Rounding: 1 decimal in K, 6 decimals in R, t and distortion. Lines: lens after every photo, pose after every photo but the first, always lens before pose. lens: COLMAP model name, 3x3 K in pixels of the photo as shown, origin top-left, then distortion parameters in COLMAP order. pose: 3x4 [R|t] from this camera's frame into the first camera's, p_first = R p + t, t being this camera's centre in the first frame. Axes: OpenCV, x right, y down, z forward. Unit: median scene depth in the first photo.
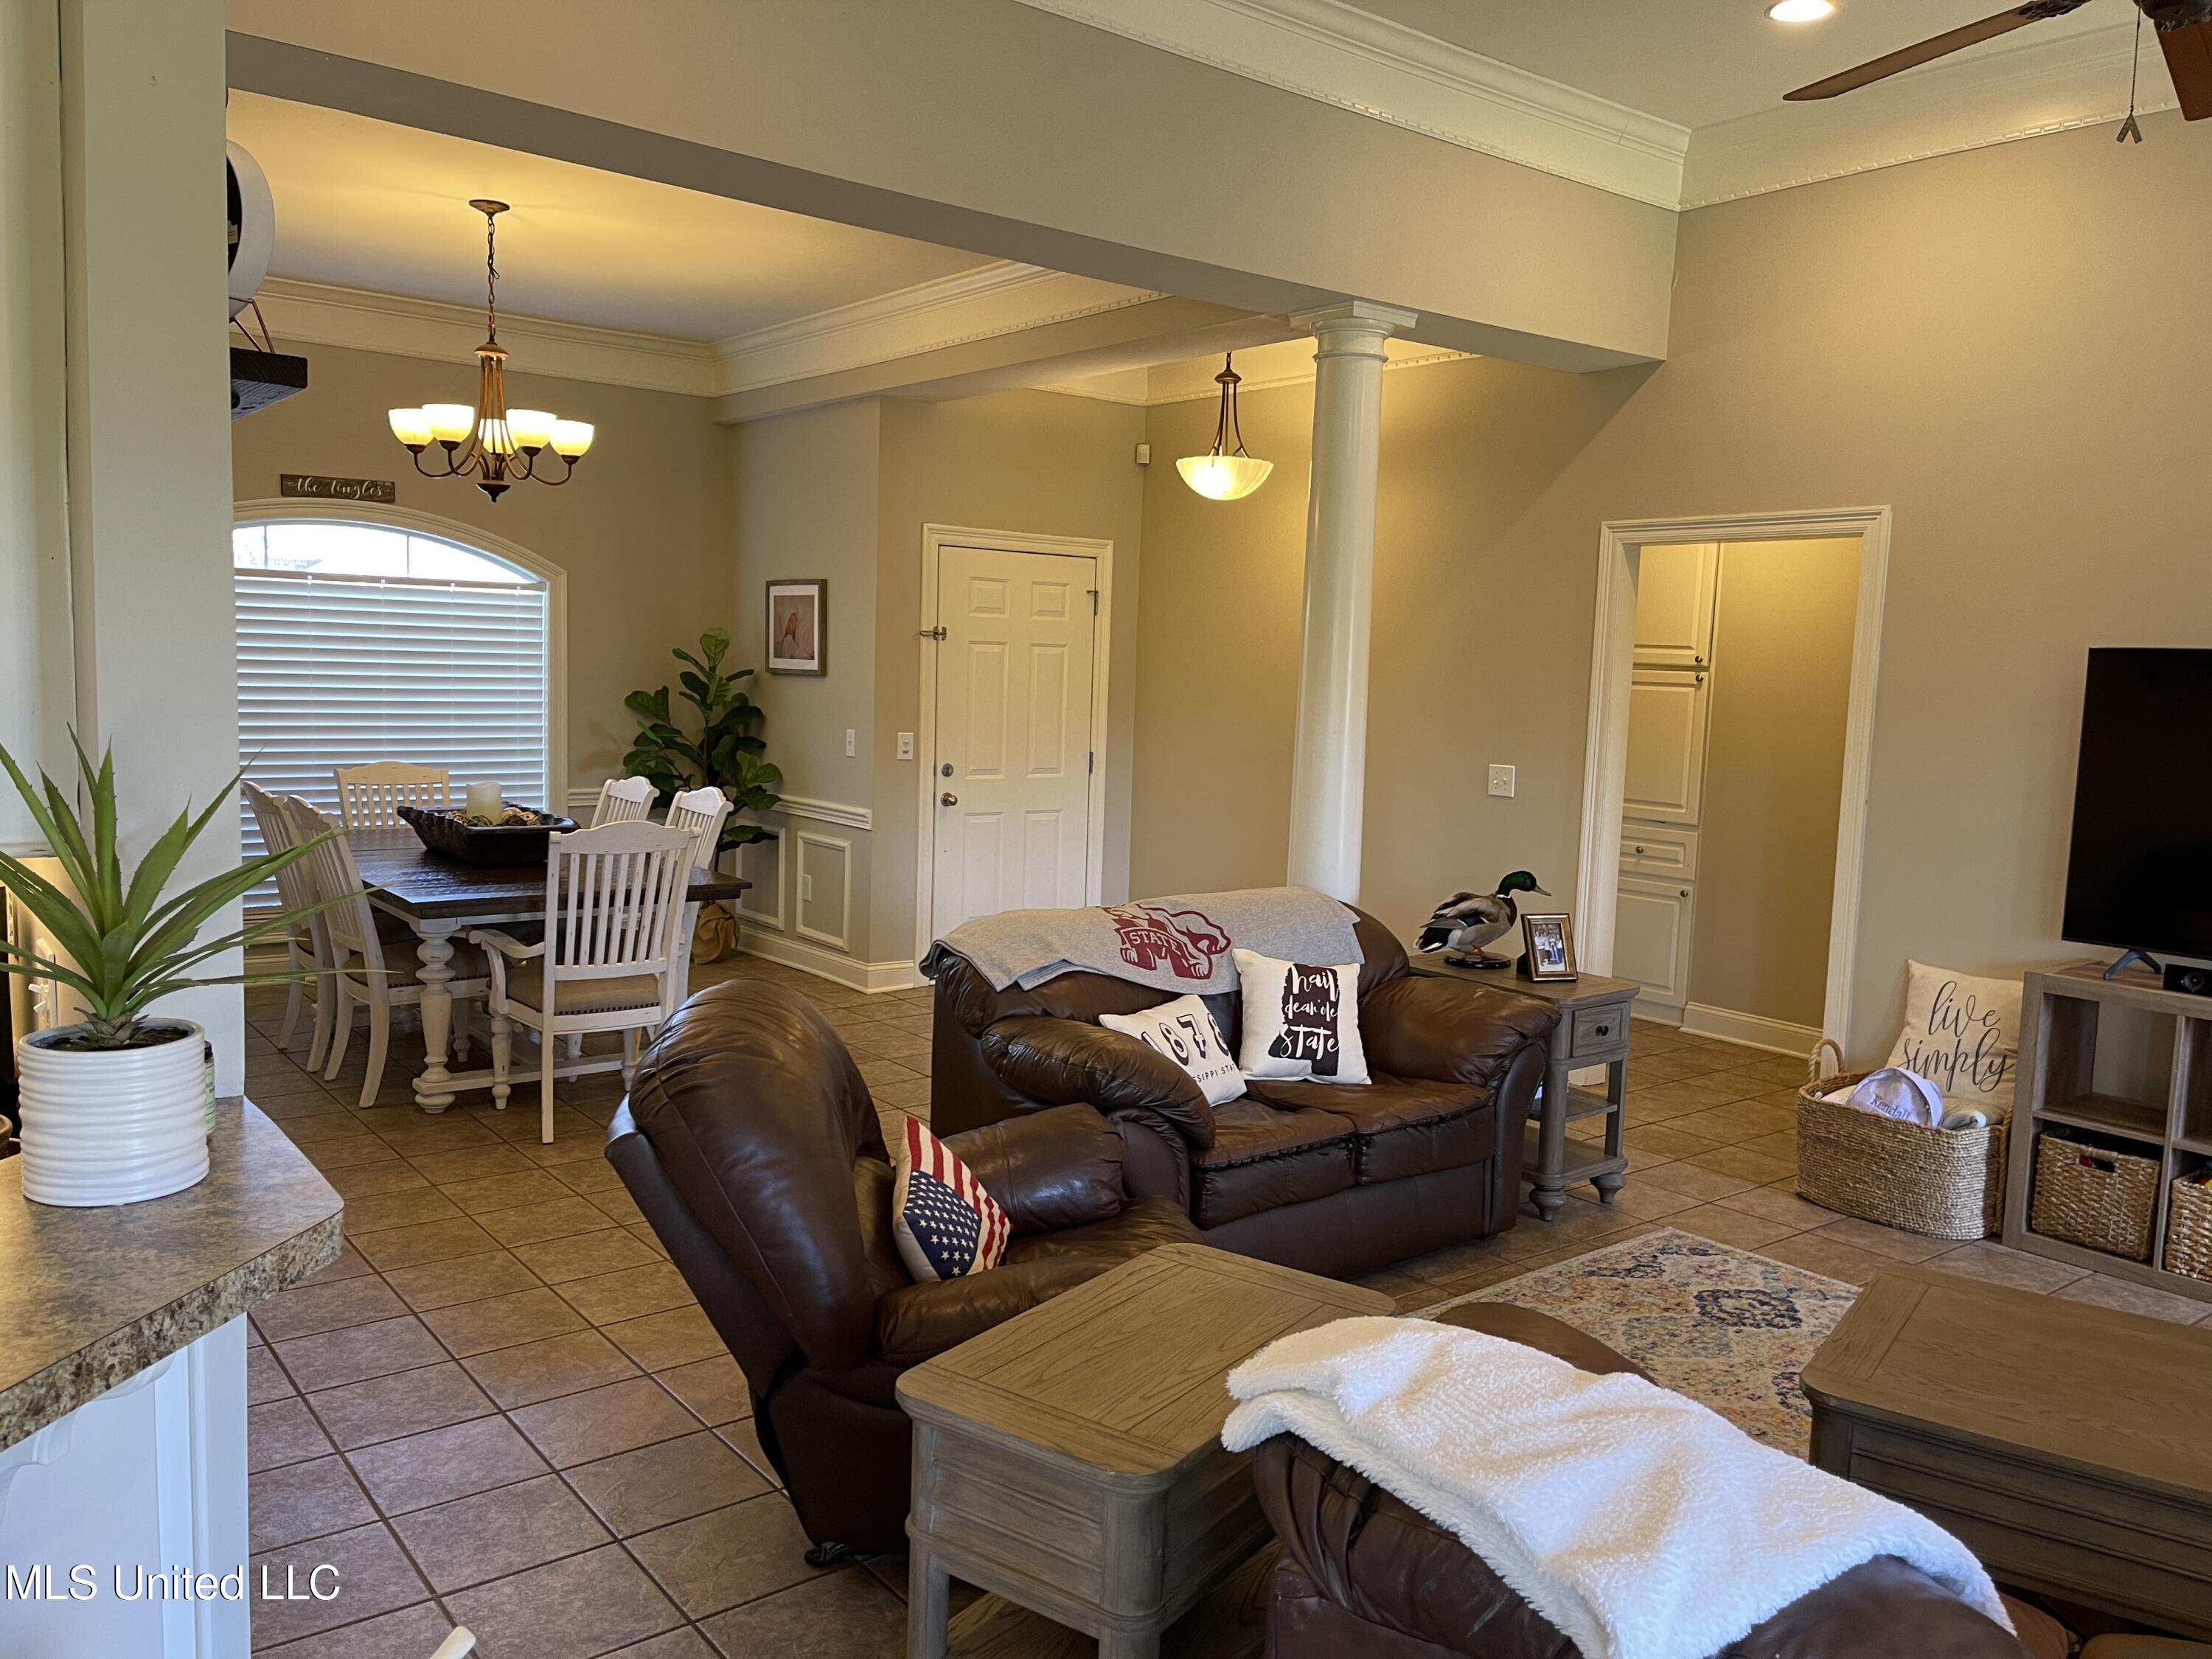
lens RADIAL K [[1652.3, 0, 1106.8], [0, 1652.3, 832.8], [0, 0, 1]] dist [0.080103, -0.112623]
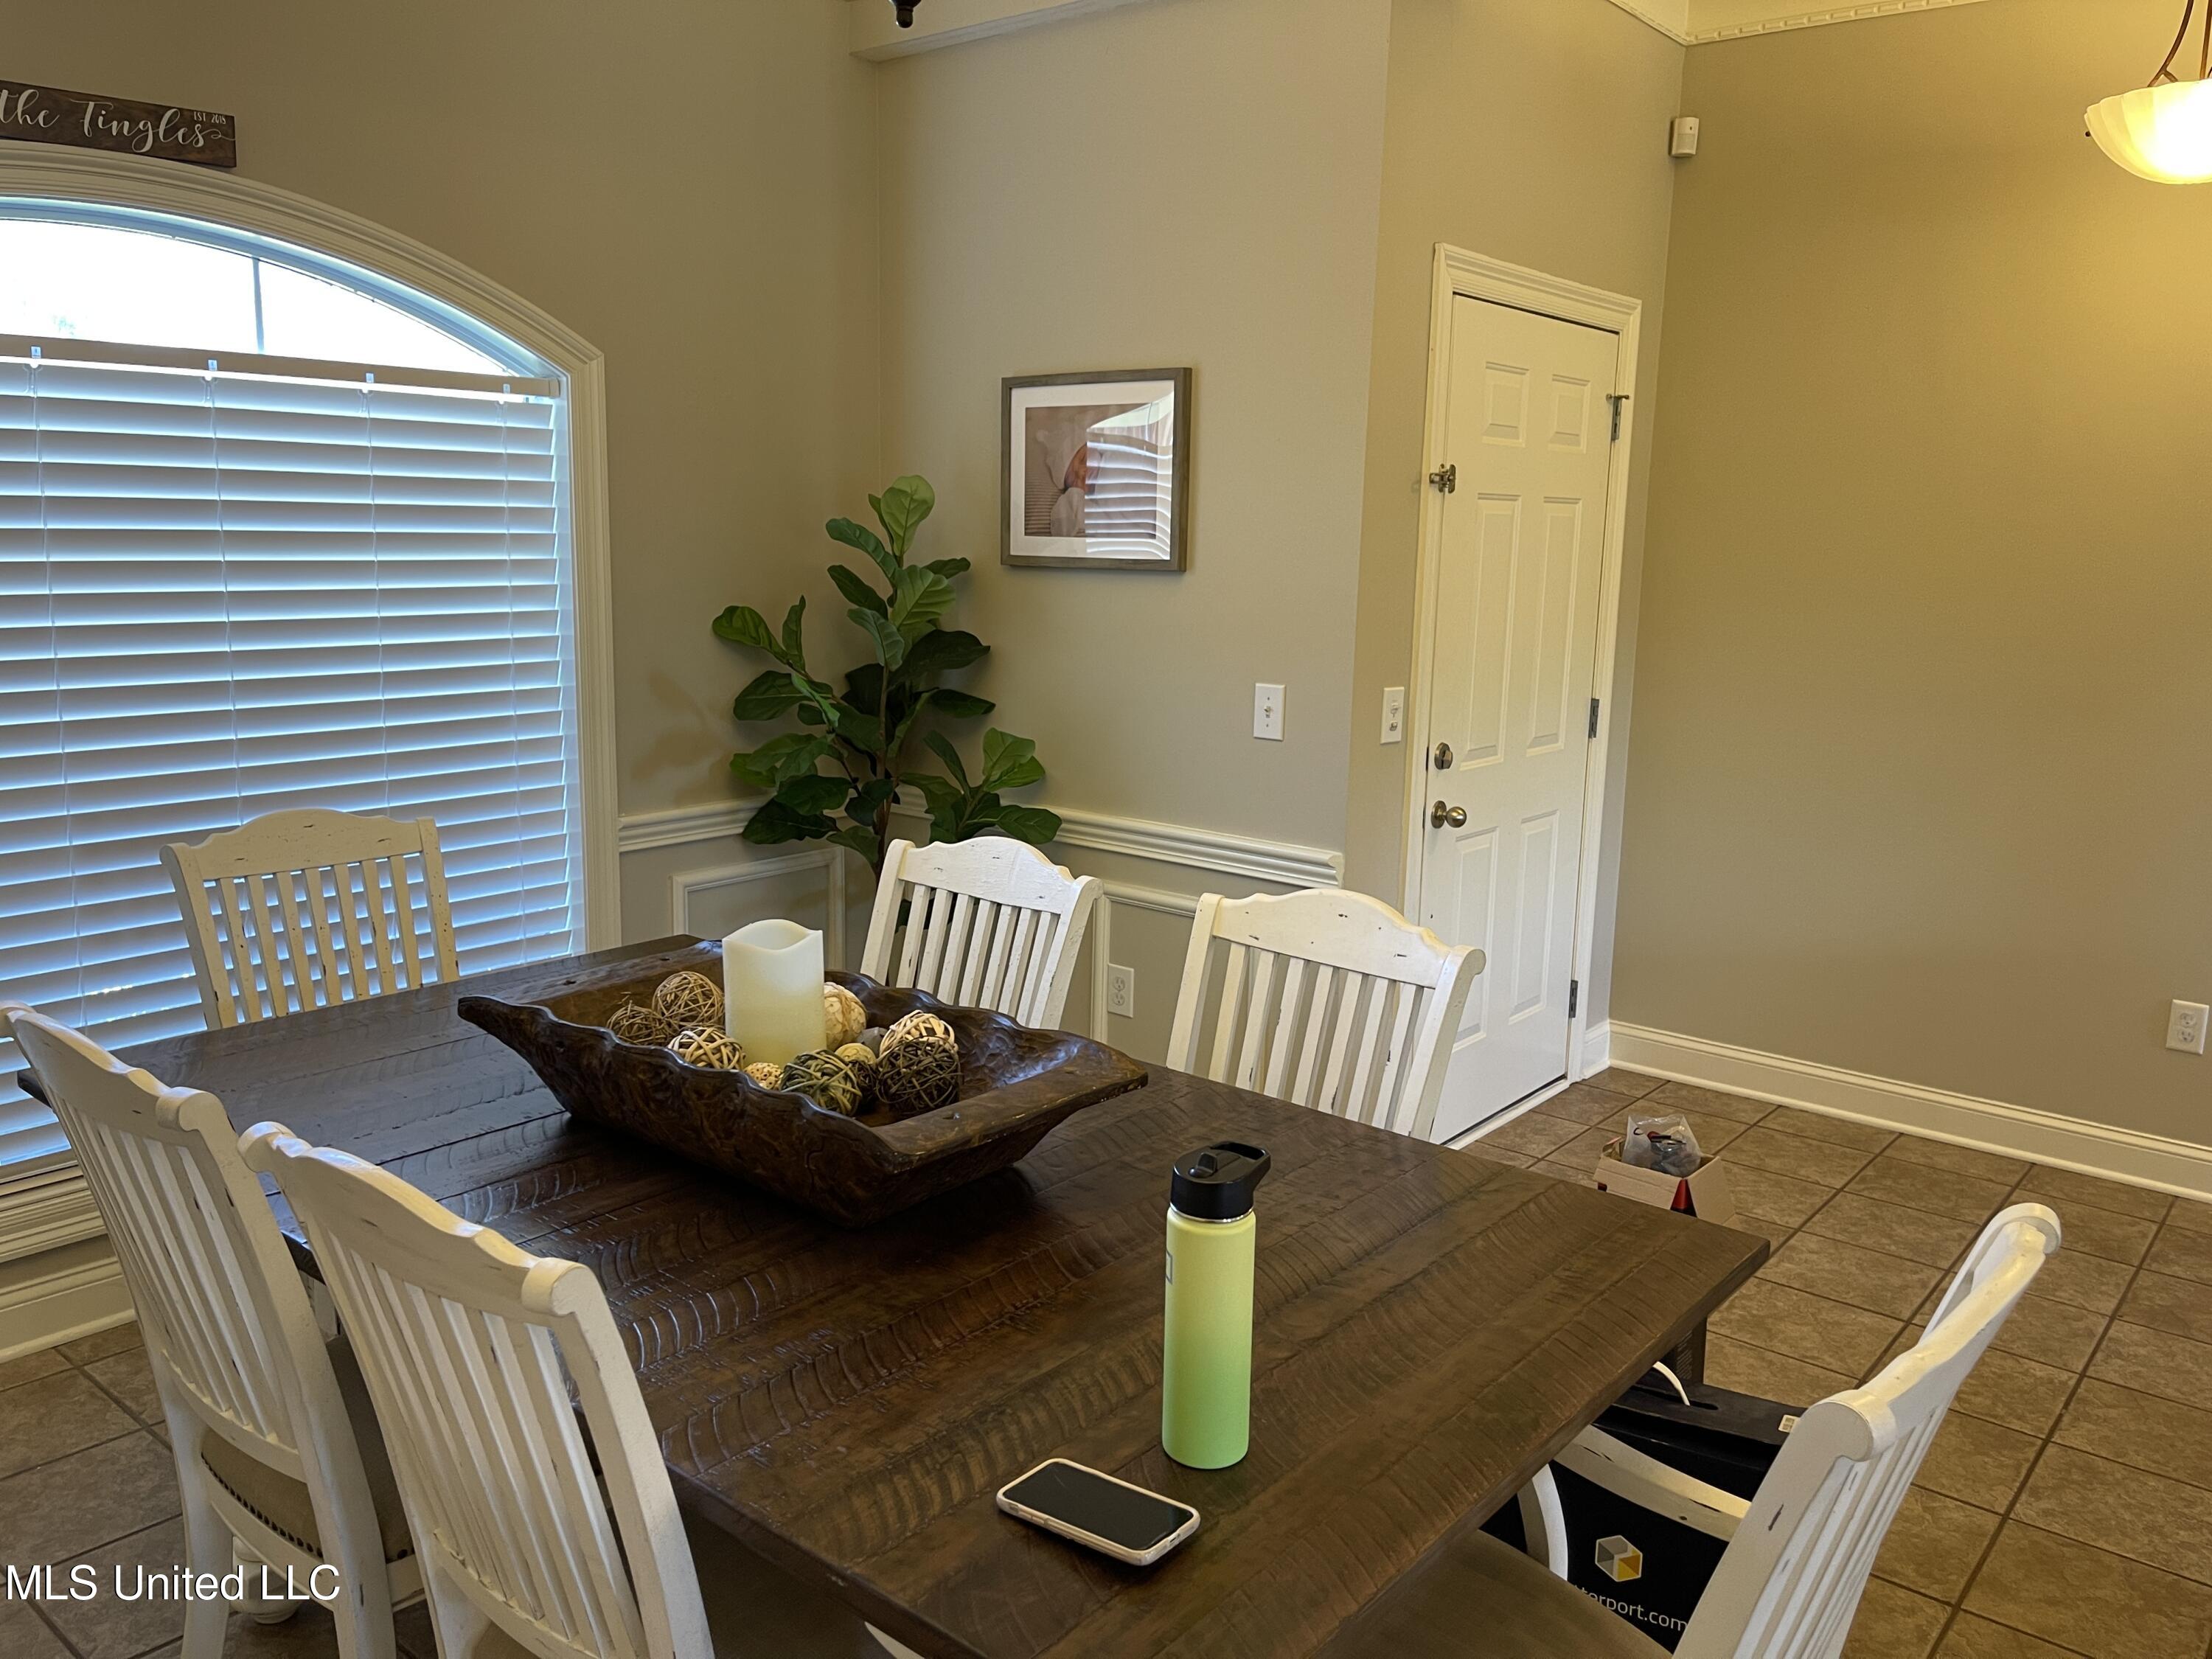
lens RADIAL K [[1672.0, 0, 1106.0], [0, 1672.0, 829.5], [0, 0, 1]] dist [0.077735, -0.120680]
pose [[0.977238, -0.050695, 0.205999, -0.300146], [0.034030, 0.995913, 0.083657, -0.061448], [-0.209398, -0.074742, 0.974970, 0.520632]]
